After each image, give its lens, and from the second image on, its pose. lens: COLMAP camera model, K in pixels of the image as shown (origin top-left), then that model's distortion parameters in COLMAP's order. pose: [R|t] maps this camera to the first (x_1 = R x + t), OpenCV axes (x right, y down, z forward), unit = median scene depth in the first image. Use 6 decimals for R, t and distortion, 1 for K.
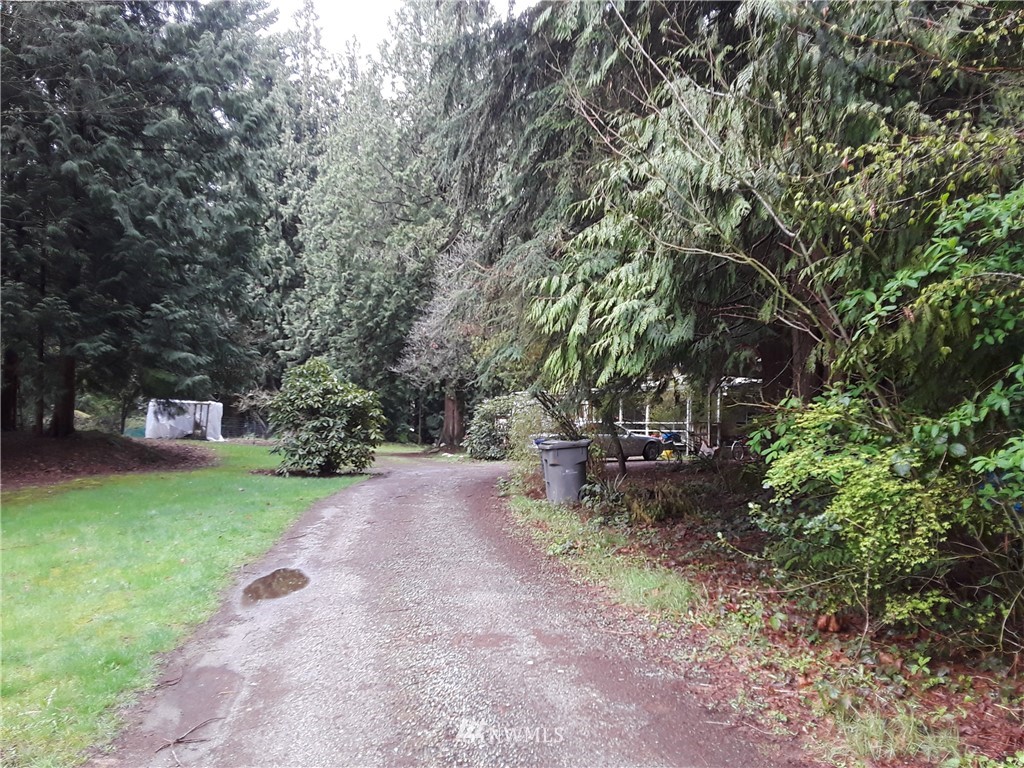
lens RADIAL K [[817.3, 0, 527.0], [0, 817.3, 400.8], [0, 0, 1]] dist [0.134228, -0.213906]
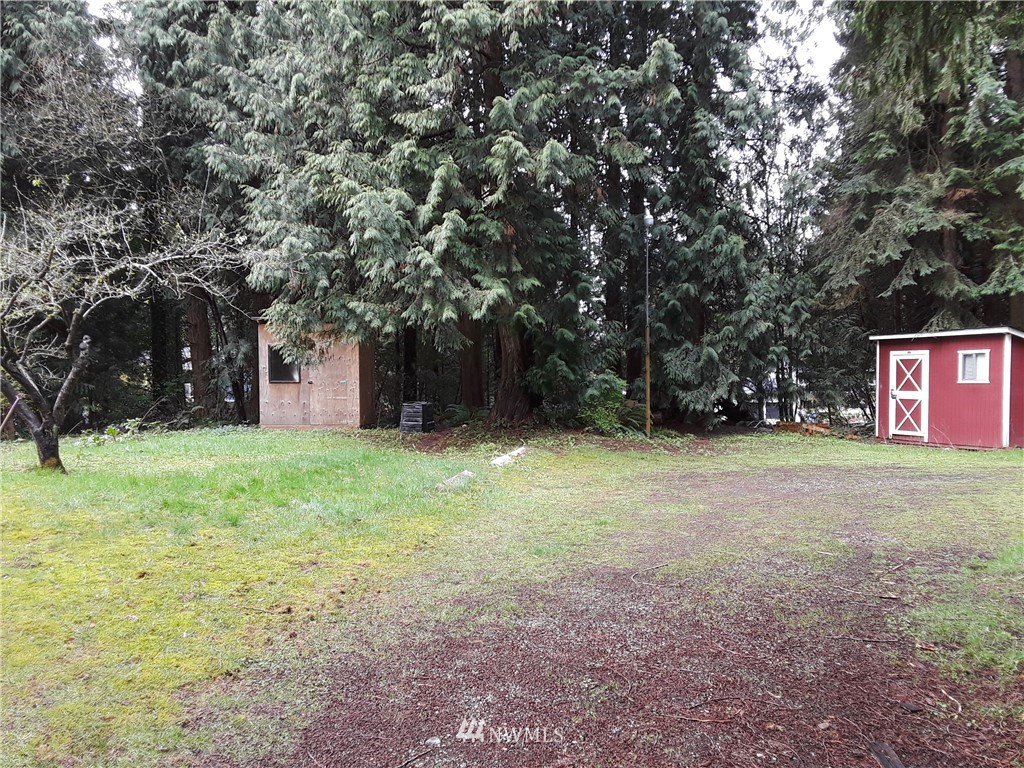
lens RADIAL K [[817.3, 0, 527.0], [0, 817.3, 400.8], [0, 0, 1]] dist [0.134228, -0.213906]
pose [[0.981338, -0.025702, -0.190564, -0.180832], [0.038279, 0.997304, 0.062611, 0.025640], [0.188440, -0.068737, 0.979676, 1.024582]]
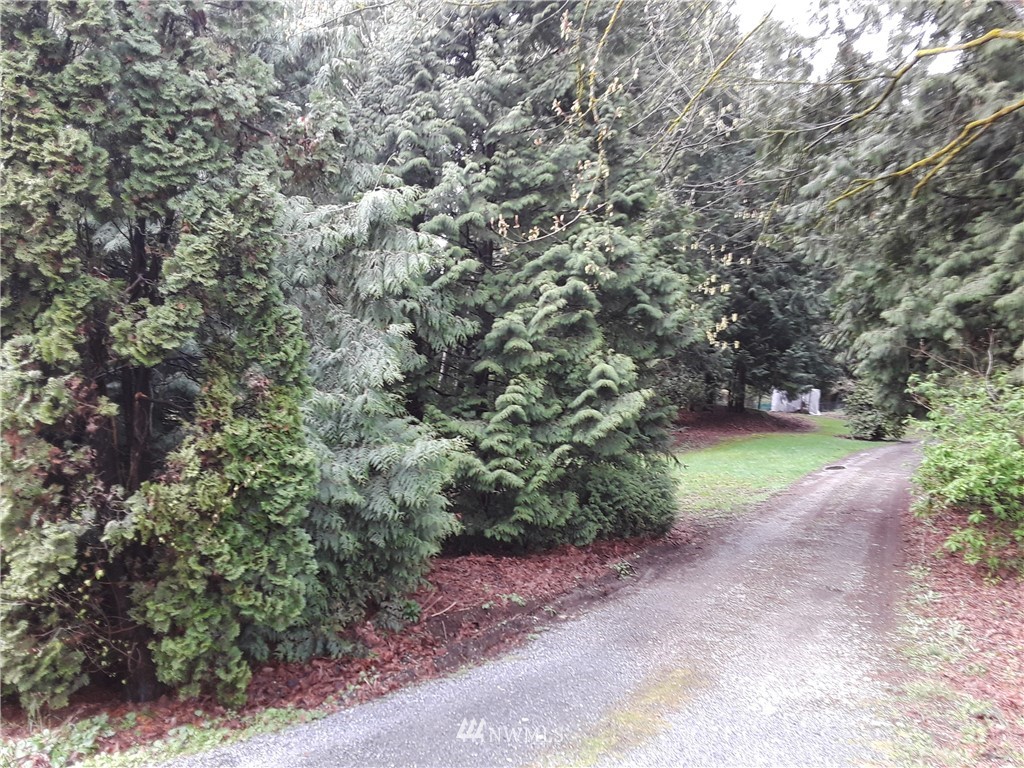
lens RADIAL K [[817.3, 0, 527.0], [0, 817.3, 400.8], [0, 0, 1]] dist [0.134228, -0.213906]
pose [[0.770328, 0.032648, -0.636811, 0.197547], [-0.005466, 0.998990, 0.044605, -0.044827], [0.637624, -0.030880, 0.769728, -0.542299]]
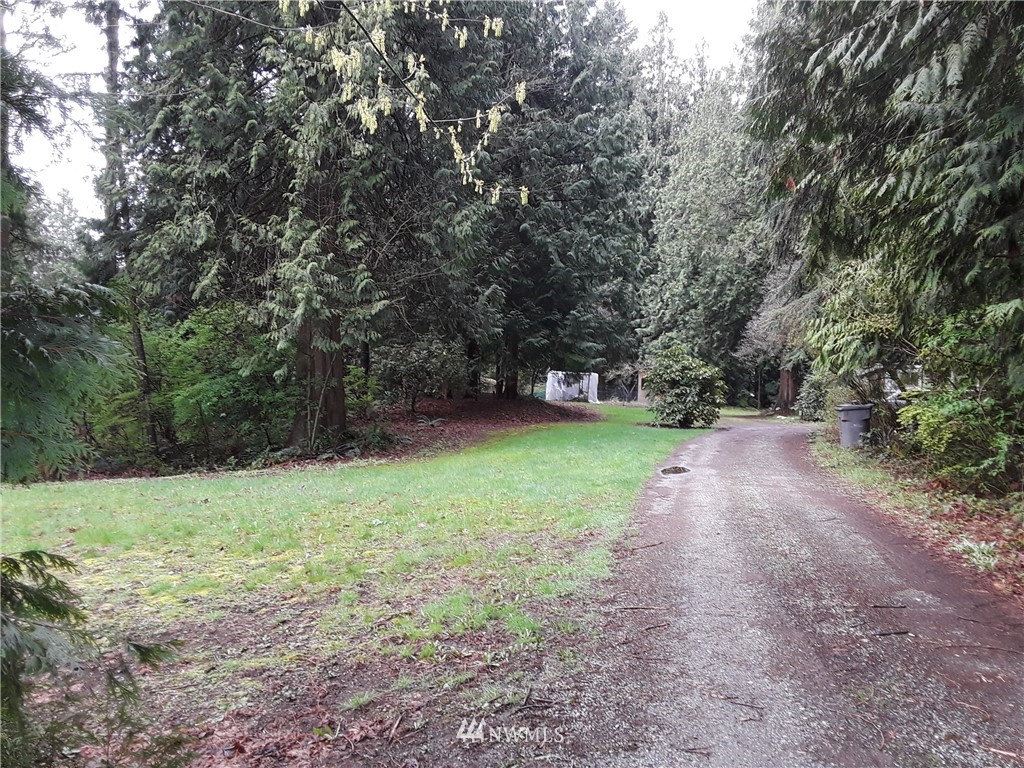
lens RADIAL K [[817.3, 0, 527.0], [0, 817.3, 400.8], [0, 0, 1]] dist [0.134228, -0.213906]
pose [[0.917606, 0.008450, -0.397402, 0.038259], [0.008533, 0.999125, 0.040946, -0.008922], [0.397400, -0.040964, 0.916731, -0.225377]]
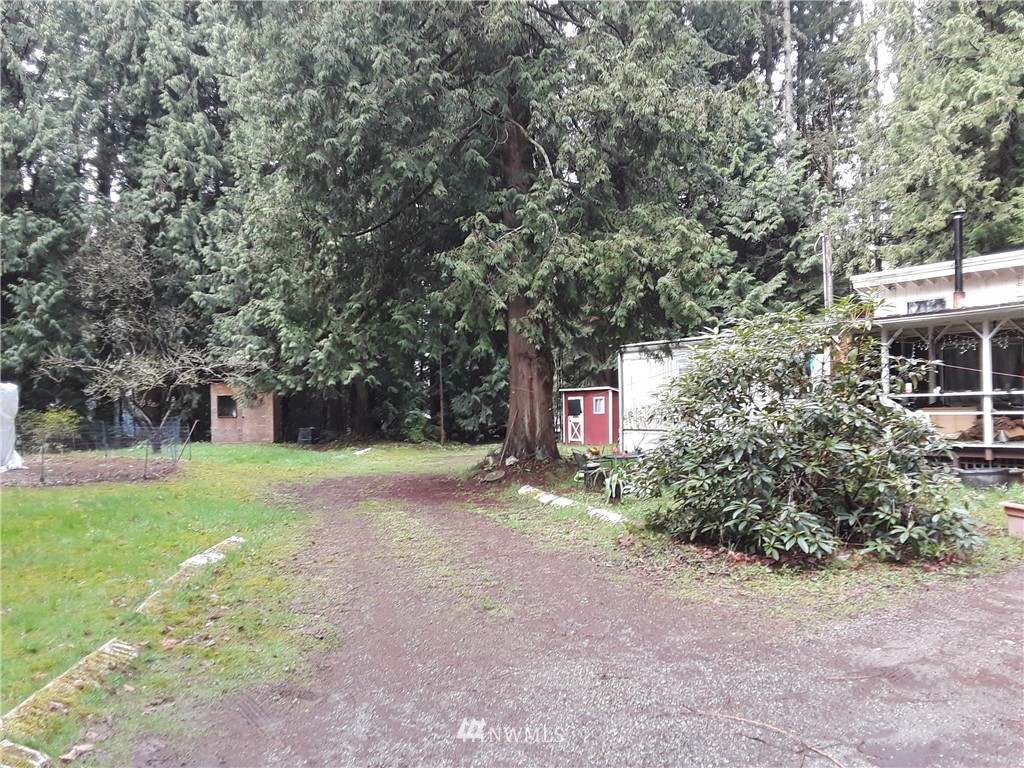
lens RADIAL K [[817.3, 0, 527.0], [0, 817.3, 400.8], [0, 0, 1]] dist [0.134228, -0.213906]
pose [[0.999070, -0.041494, -0.011751, -0.093417], [0.041811, 0.998730, 0.028098, 0.011091], [0.010570, -0.028564, 0.999536, 0.610020]]
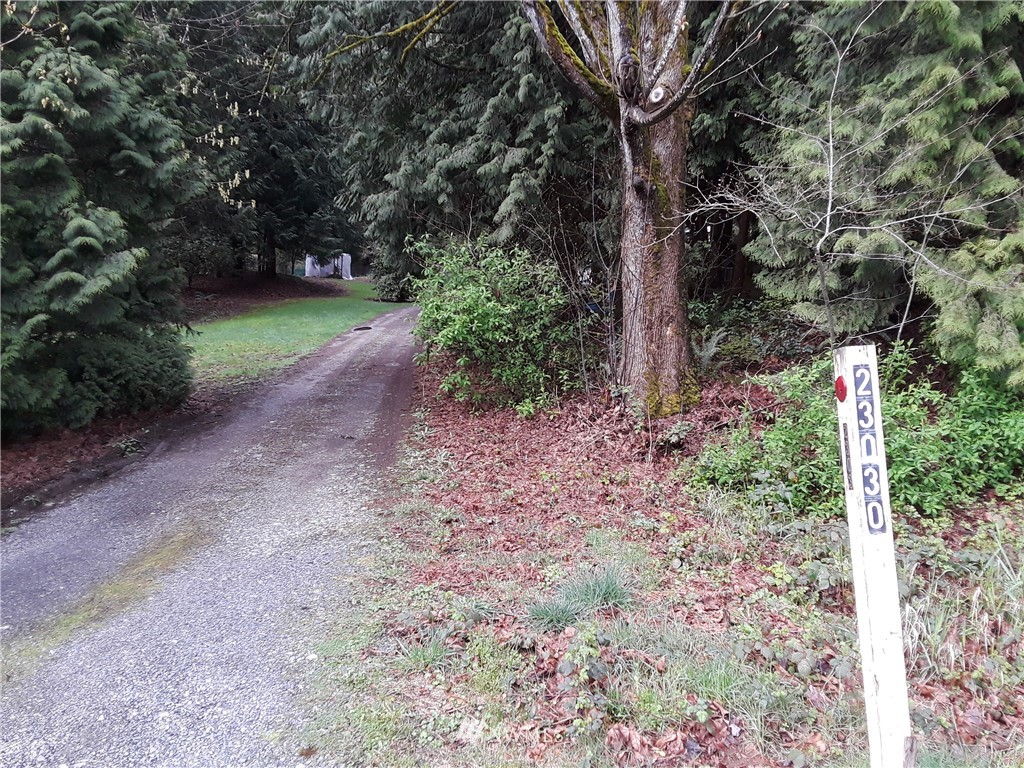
lens RADIAL K [[819.9, 0, 533.1], [0, 819.9, 400.2], [0, 0, 1]] dist [0.104204, -0.144464]
pose [[0.989667, 0.039314, -0.137887, 0.208397], [-0.011386, 0.980188, 0.197743, -0.042635], [0.142929, -0.194130, 0.970508, -0.540973]]
